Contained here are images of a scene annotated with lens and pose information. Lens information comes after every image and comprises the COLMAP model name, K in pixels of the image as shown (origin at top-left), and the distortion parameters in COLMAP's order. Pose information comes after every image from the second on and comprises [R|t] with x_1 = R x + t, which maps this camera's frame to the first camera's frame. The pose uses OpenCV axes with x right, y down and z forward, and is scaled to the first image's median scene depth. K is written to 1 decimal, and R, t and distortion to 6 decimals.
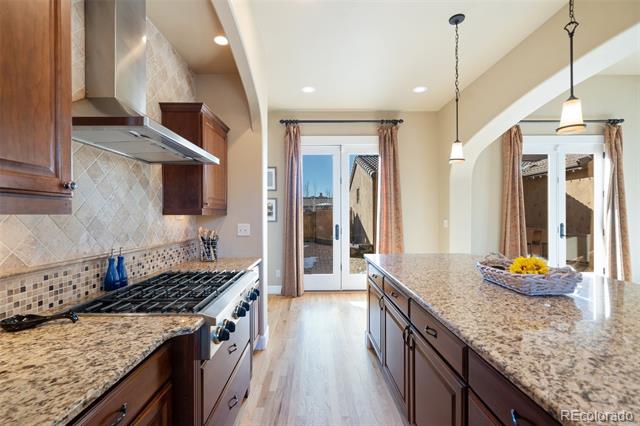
lens RADIAL K [[291.6, 0, 319.5], [0, 291.6, 216.6], [0, 0, 1]] dist [0.000962, 0.000448]
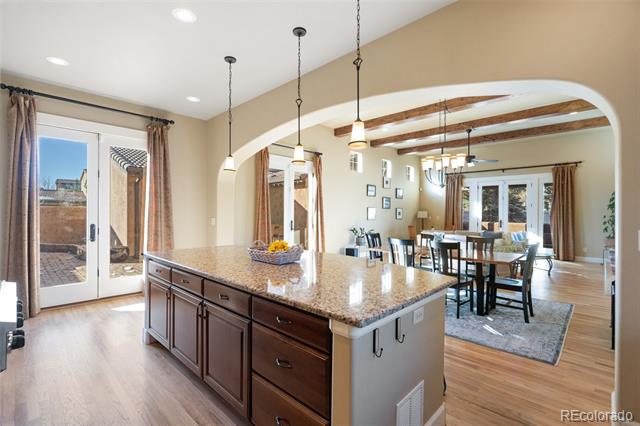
lens RADIAL K [[296.8, 0, 318.4], [0, 296.8, 213.0], [0, 0, 1]] dist [0.000336, 0.000076]
pose [[0.704538, 0.008253, 0.709618, -0.097097], [-0.002468, 0.999955, -0.009179, 0.000798], [-0.709662, 0.004716, 0.704527, -0.101610]]
